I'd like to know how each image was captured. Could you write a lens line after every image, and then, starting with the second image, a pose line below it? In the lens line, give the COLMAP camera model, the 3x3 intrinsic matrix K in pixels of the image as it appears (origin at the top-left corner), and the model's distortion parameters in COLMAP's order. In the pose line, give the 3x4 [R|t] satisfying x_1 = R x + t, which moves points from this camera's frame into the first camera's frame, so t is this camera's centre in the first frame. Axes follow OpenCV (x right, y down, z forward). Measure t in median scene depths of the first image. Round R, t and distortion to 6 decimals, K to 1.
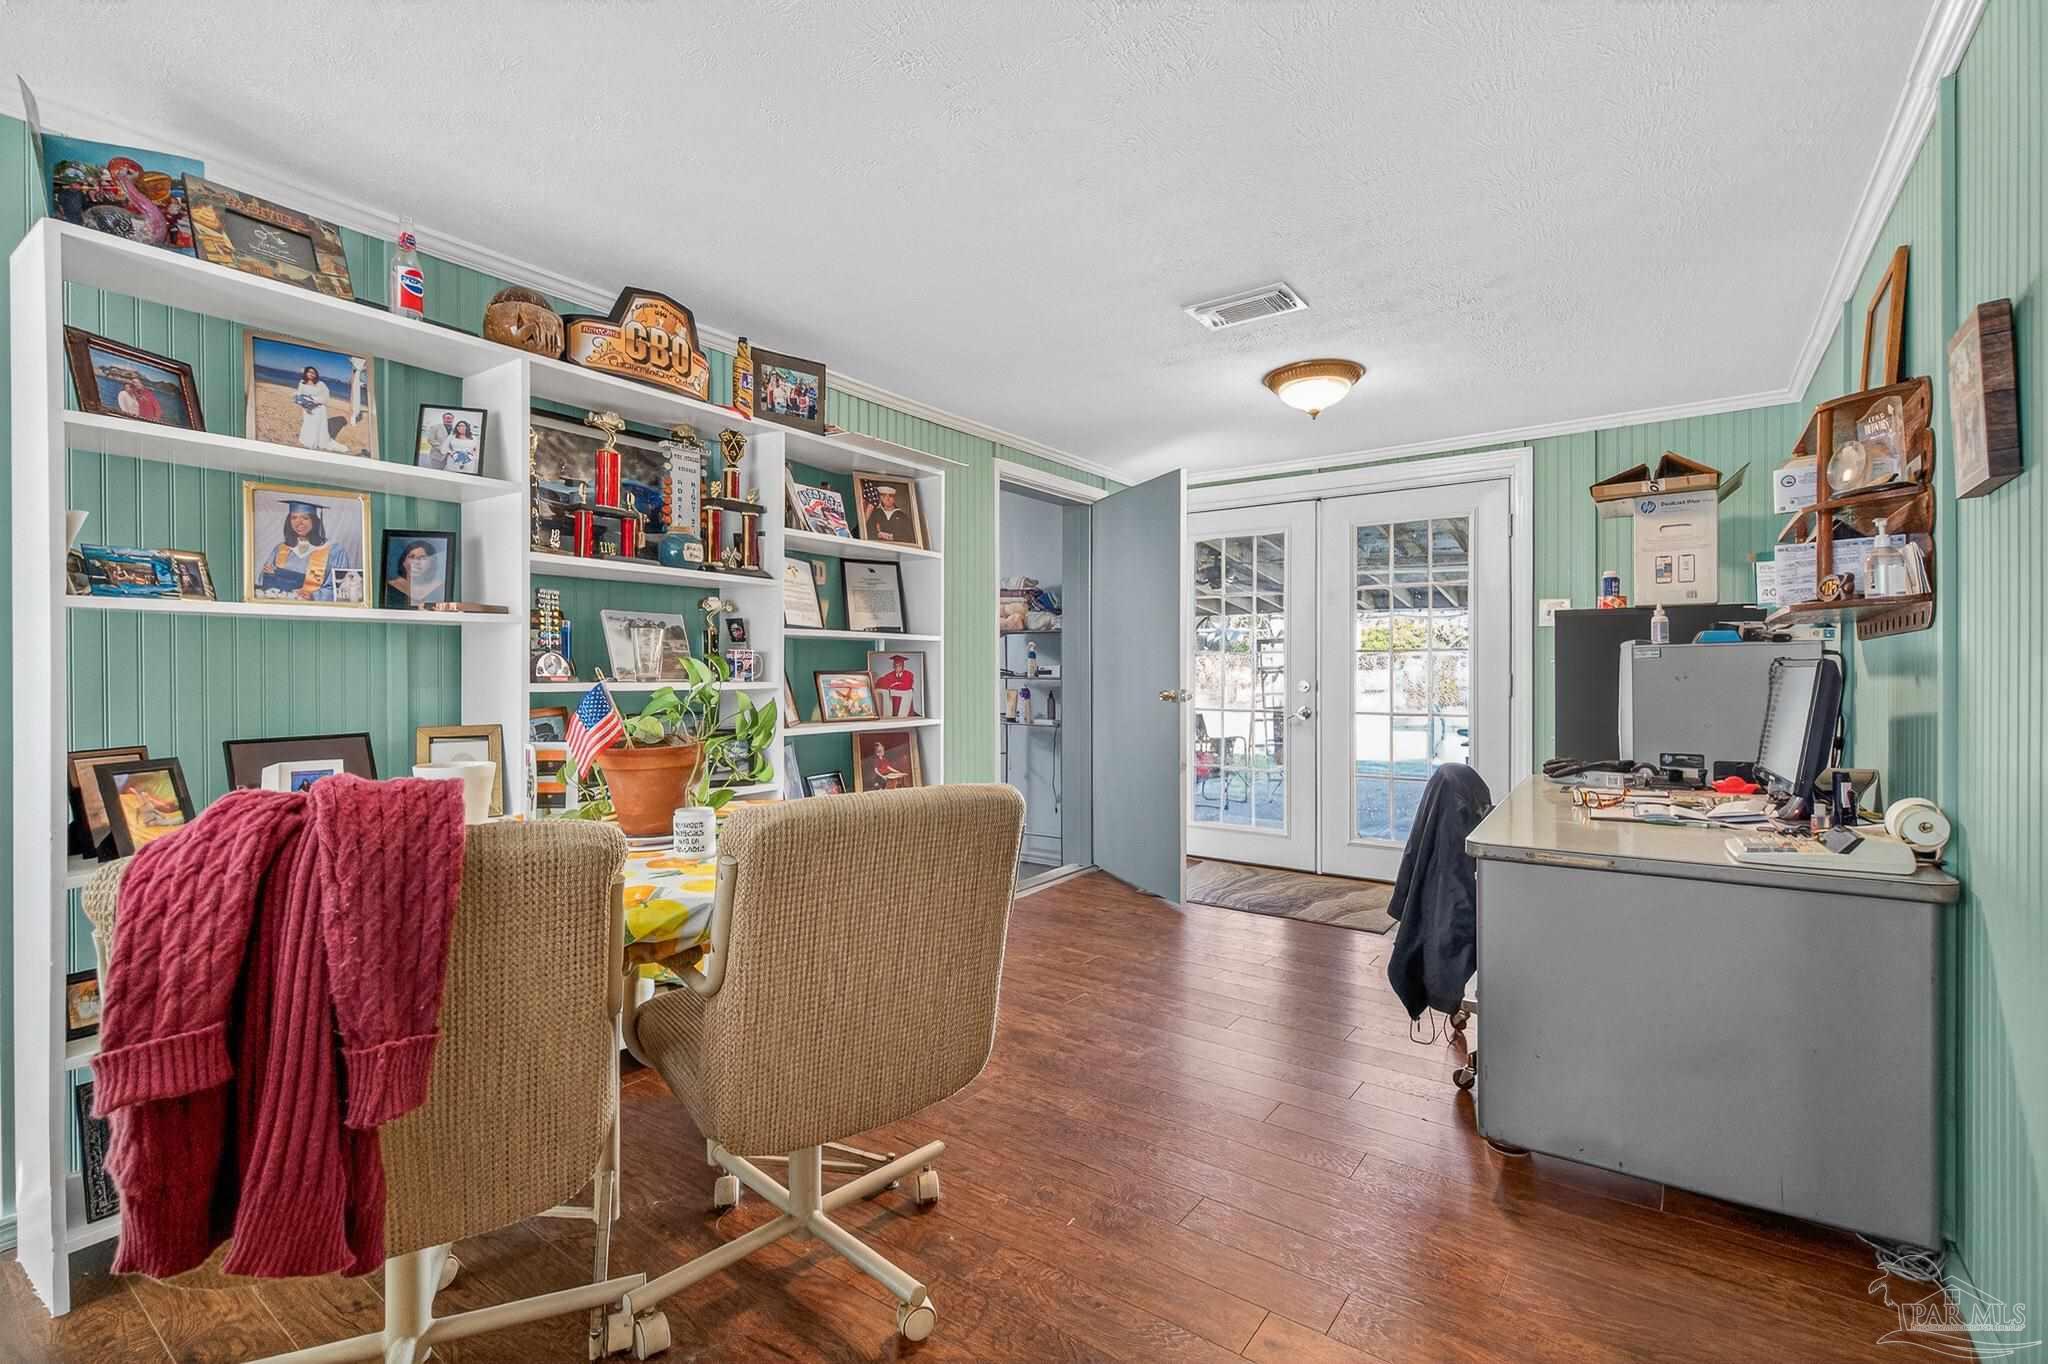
lens RADIAL K [[899.8, 0, 996.4], [0, 899.8, 676.3], [0, 0, 1]] dist [0.000596, 0.000231]
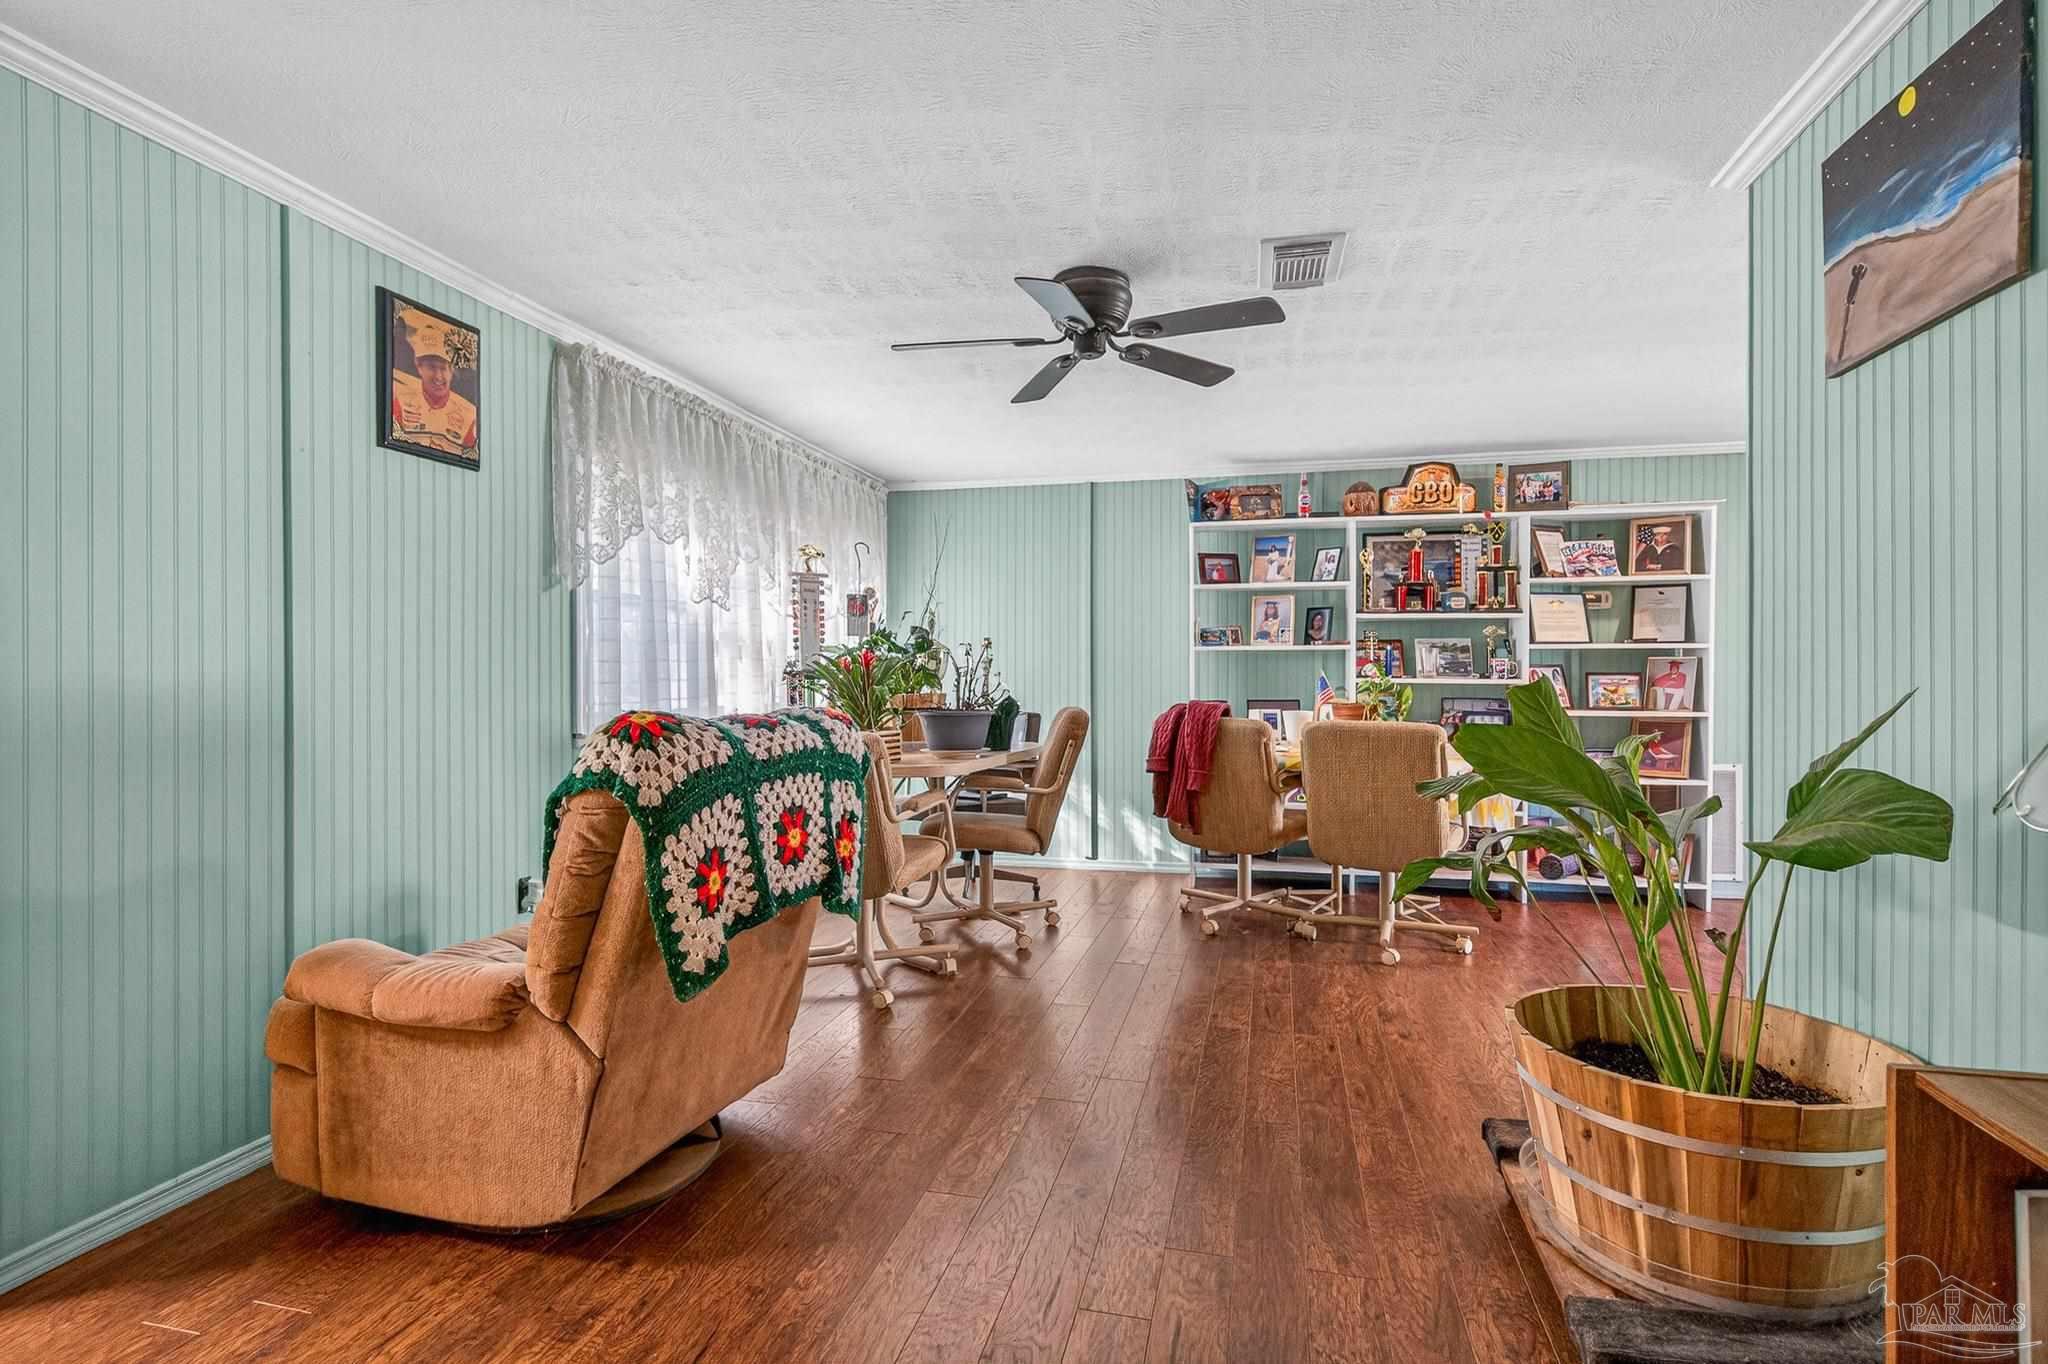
lens RADIAL K [[940.5, 0, 1014.4], [0, 940.5, 674.9], [0, 0, 1]] dist [-0.003113, -0.000423]
pose [[0.380648, 0.003311, -0.924714, 0.967560], [-0.006350, 0.999979, 0.000967, 0.001982], [0.924698, 0.005504, 0.380661, -0.440055]]
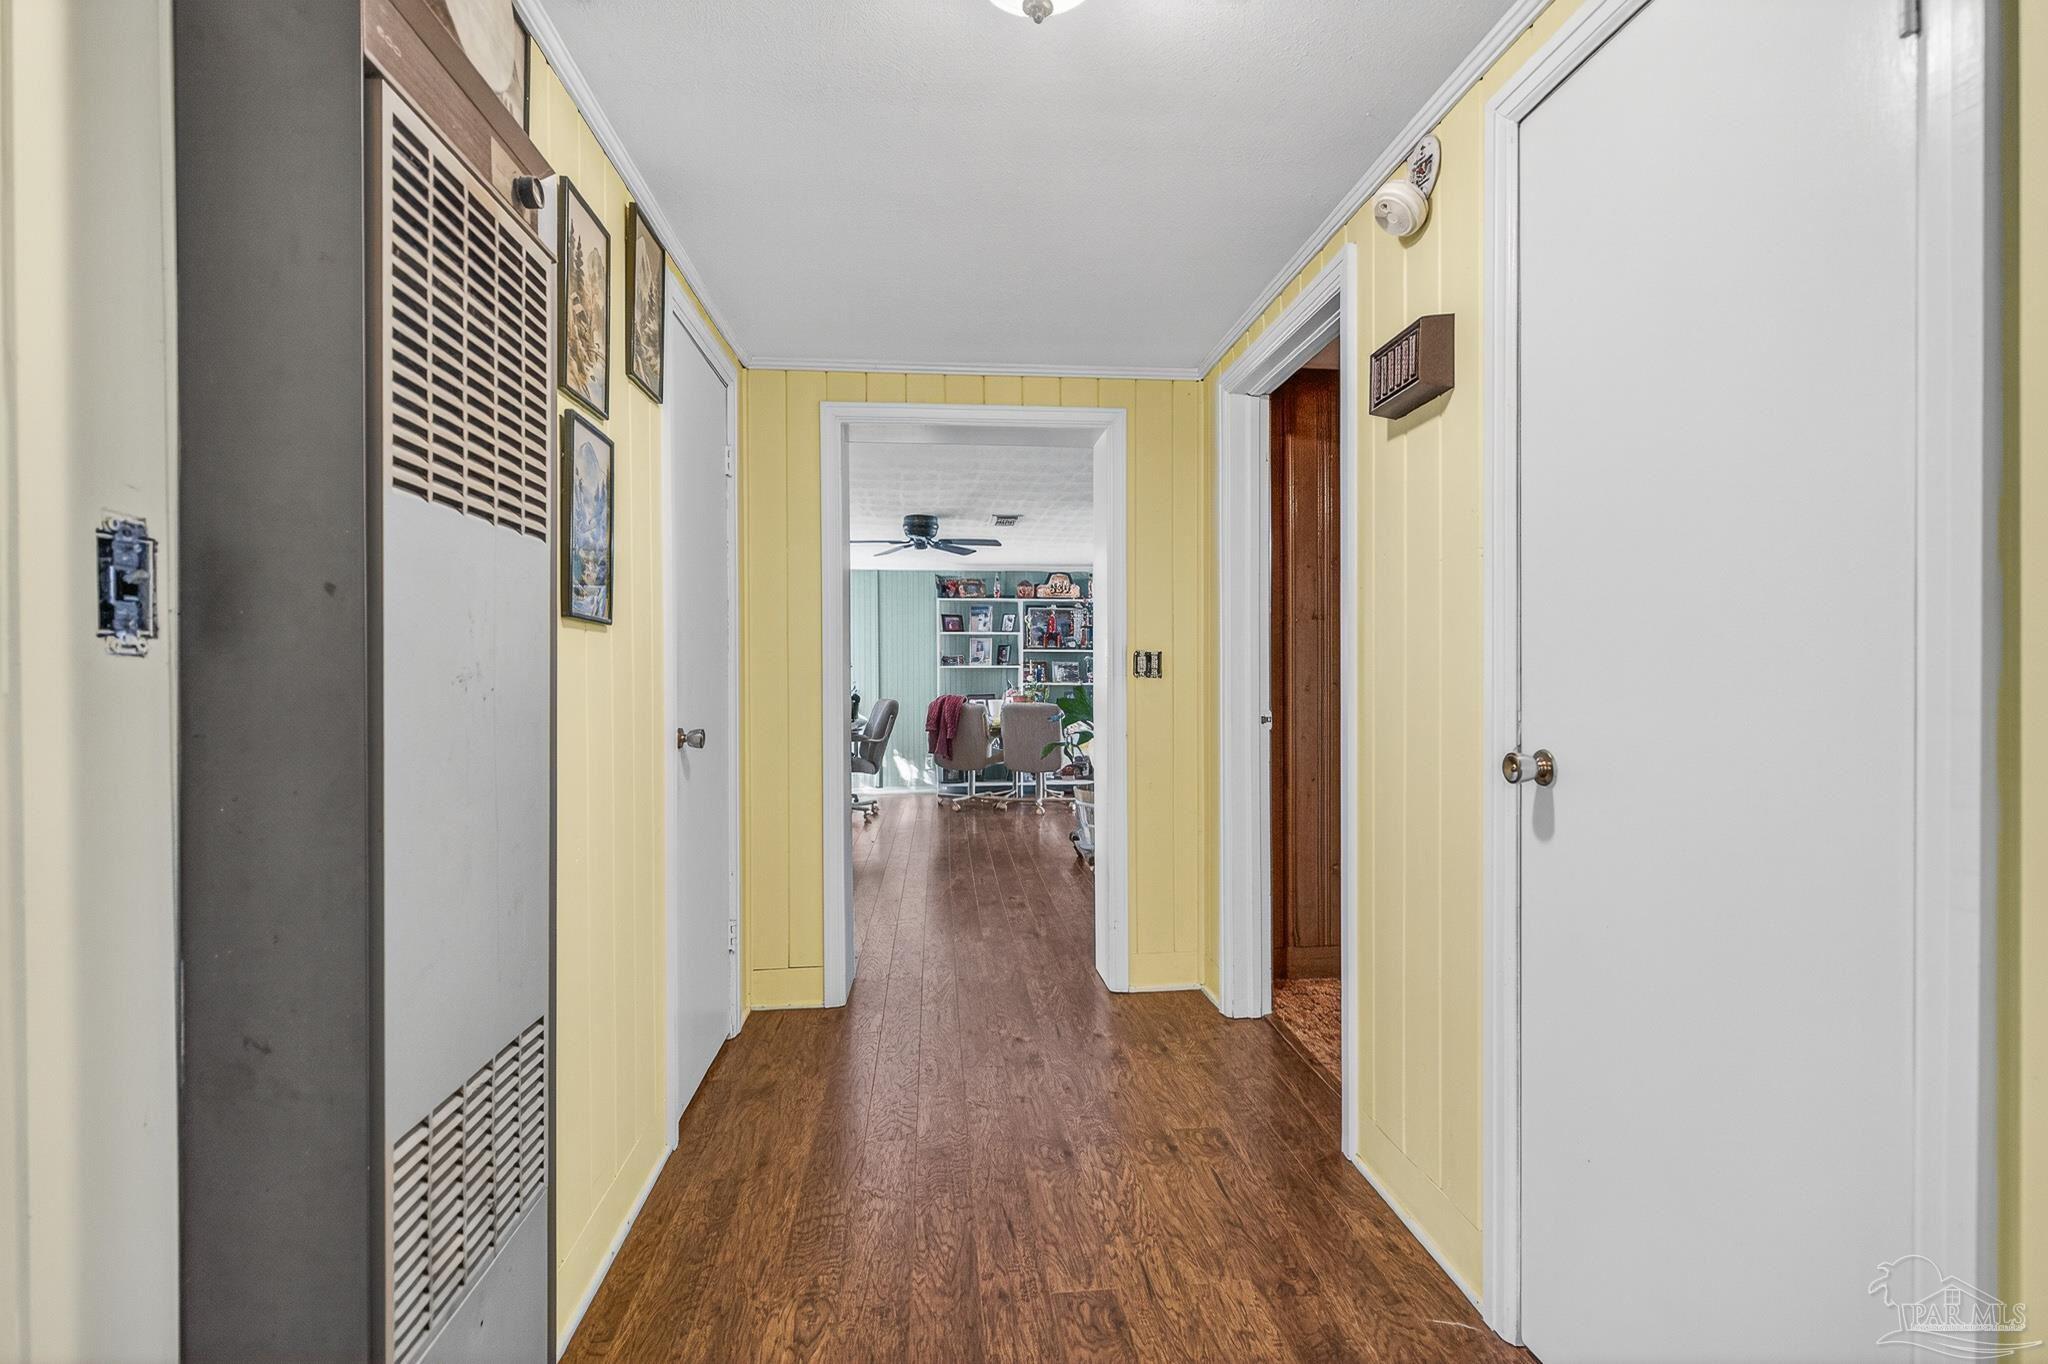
lens RADIAL K [[899.8, 0, 996.4], [0, 899.8, 676.3], [0, 0, 1]] dist [0.000596, 0.000231]
pose [[0.661074, 0.002884, -0.750315, 1.963861], [-0.003198, 0.999994, 0.001026, -0.021016], [0.750314, 0.001721, 0.661080, -1.406629]]
